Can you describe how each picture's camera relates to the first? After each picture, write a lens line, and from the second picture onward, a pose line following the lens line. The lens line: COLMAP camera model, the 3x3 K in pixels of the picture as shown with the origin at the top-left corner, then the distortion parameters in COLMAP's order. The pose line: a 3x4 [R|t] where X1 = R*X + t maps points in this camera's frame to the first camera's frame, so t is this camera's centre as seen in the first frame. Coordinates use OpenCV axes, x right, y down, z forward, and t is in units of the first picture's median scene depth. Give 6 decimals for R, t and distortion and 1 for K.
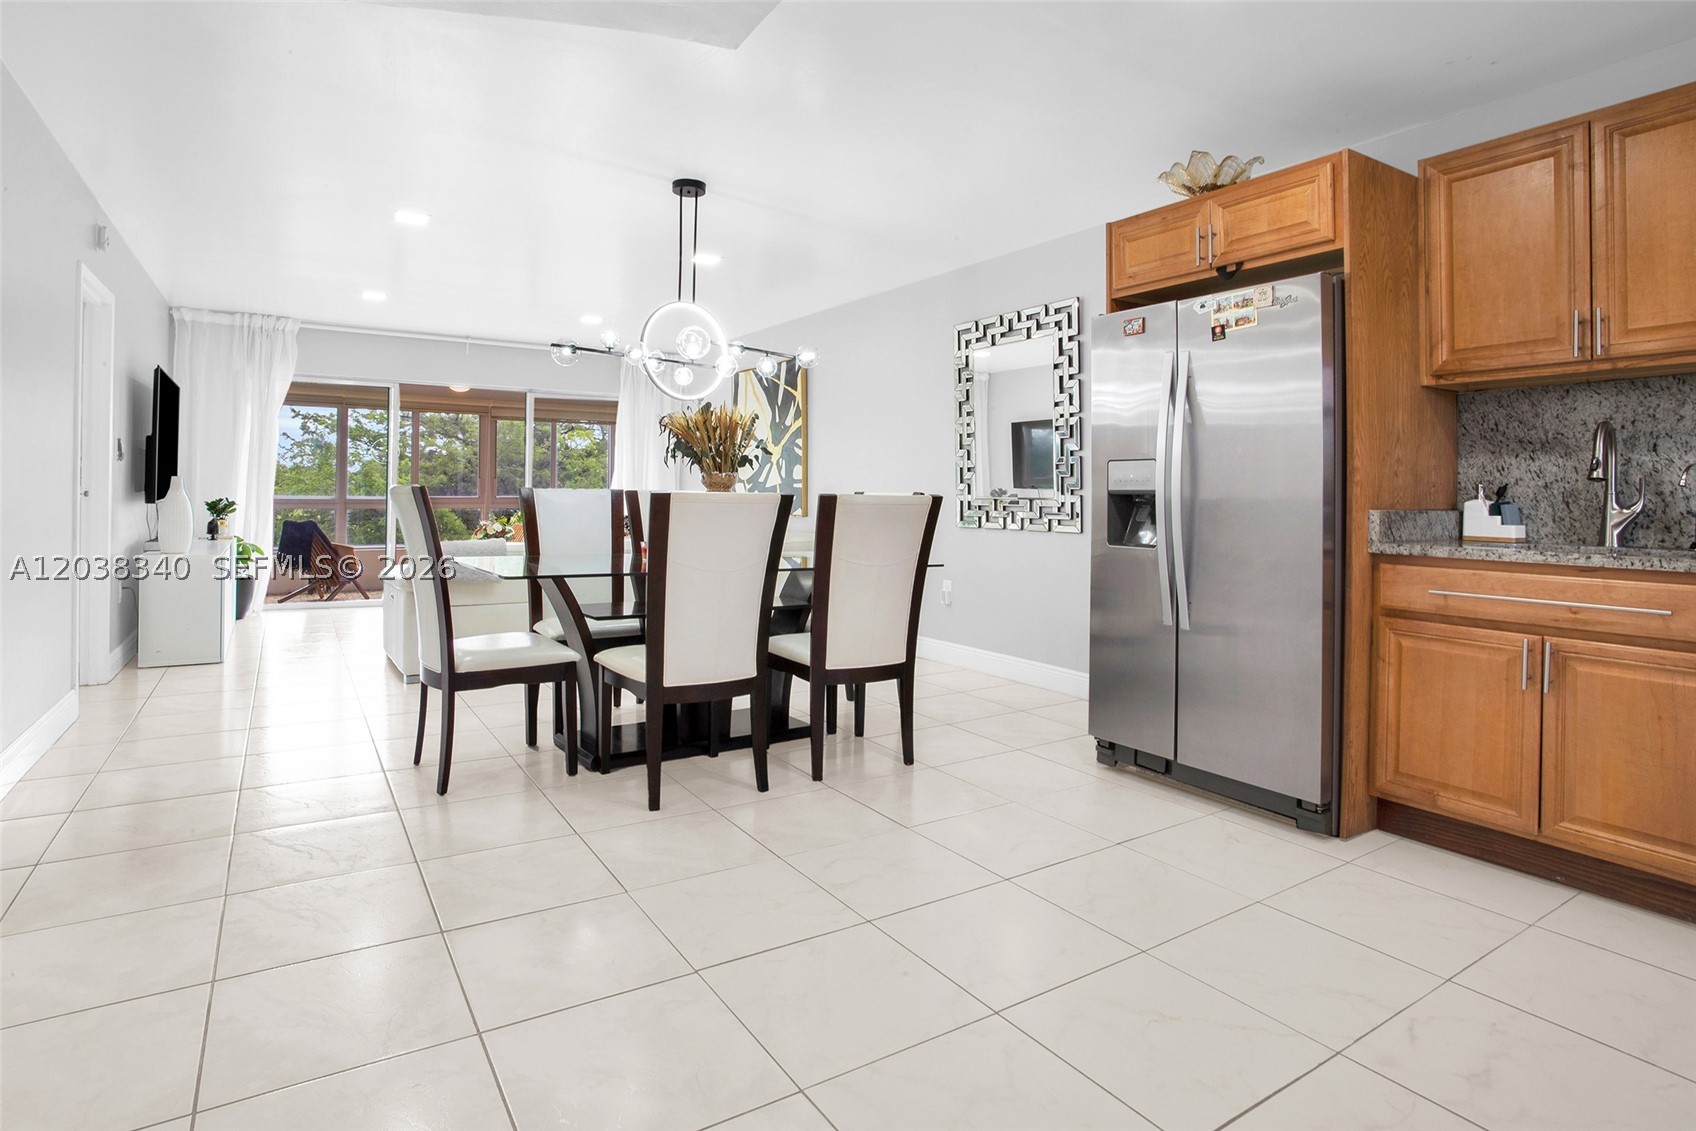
lens RADIAL K [[863.8, 0, 840.0], [0, 863.8, 478.5], [0, 0, 1]] dist [-0.056241, 0.020467]
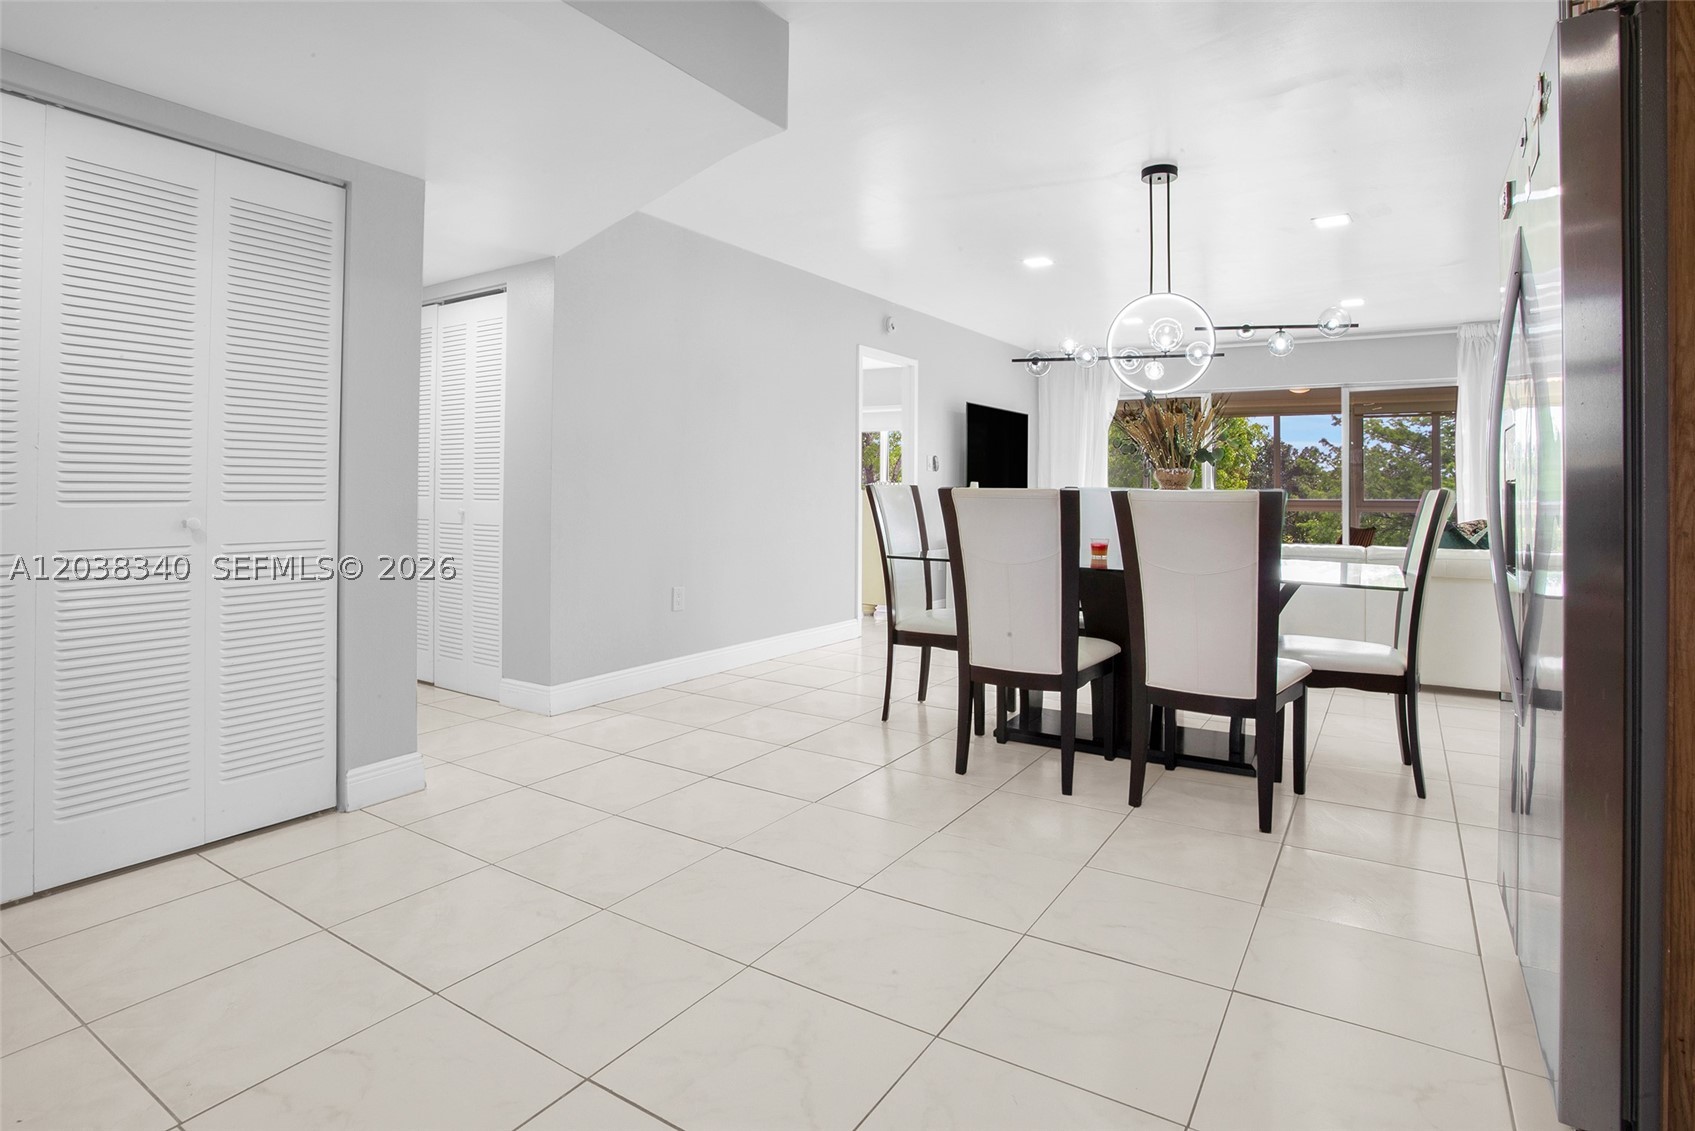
lens RADIAL K [[863.3, 0, 868.5], [0, 863.3, 485.6], [0, 0, 1]] dist [-0.056241, 0.020467]
pose [[0.430151, -0.016135, -0.902613, 0.701672], [0.017520, 0.999801, -0.009522, 0.017928], [0.902587, -0.011718, 0.430348, 0.384678]]
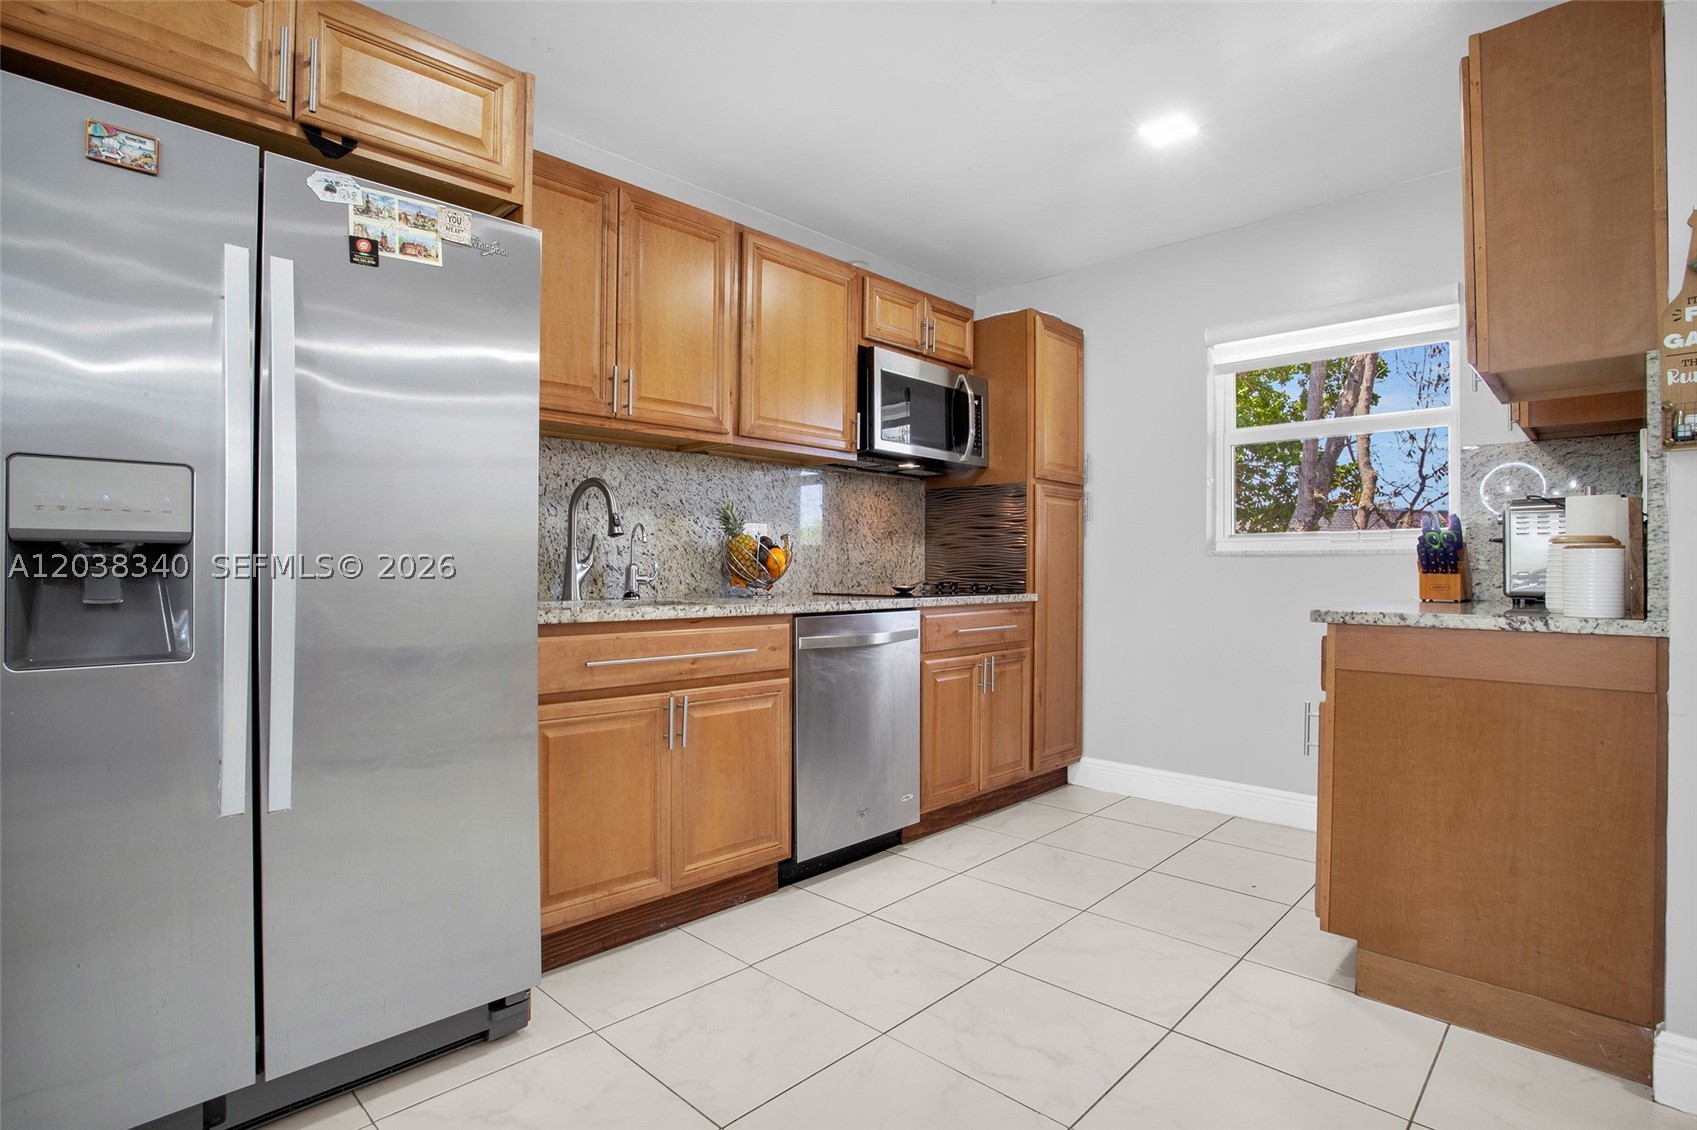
lens RADIAL K [[864.3, 0, 838.7], [0, 864.3, 561.2], [0, 0, 1]] dist [-0.056241, 0.020467]
pose [[-0.219761, -0.007882, 0.975522, -0.153010], [-0.024144, 0.999705, 0.002638, 0.019858], [-0.975255, -0.022974, -0.219886, 0.787490]]
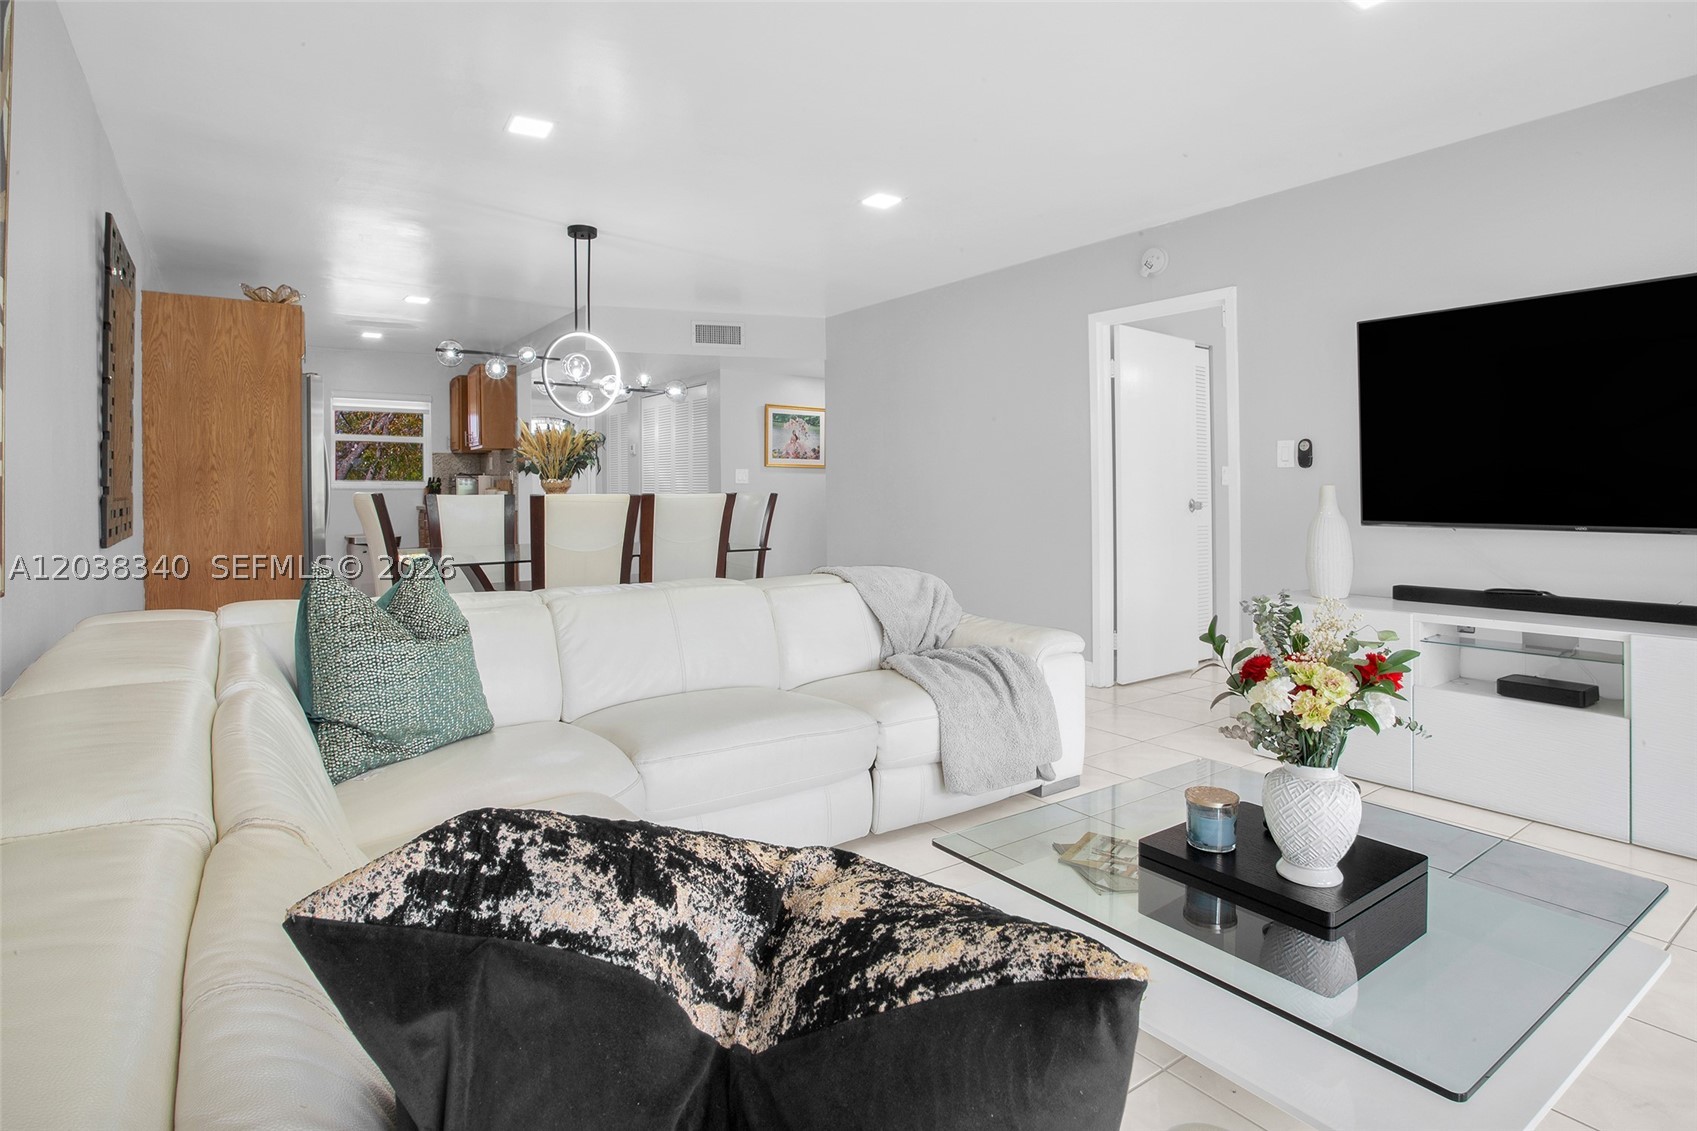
lens RADIAL K [[864.3, 0, 818.3], [0, 864.3, 501.9], [0, 0, 1]] dist [-0.056241, 0.020467]
pose [[-0.999596, -0.014654, -0.024360, -0.603443], [-0.014562, 0.999886, -0.003920, 0.031795], [0.024415, -0.003564, -0.999696, 2.807613]]
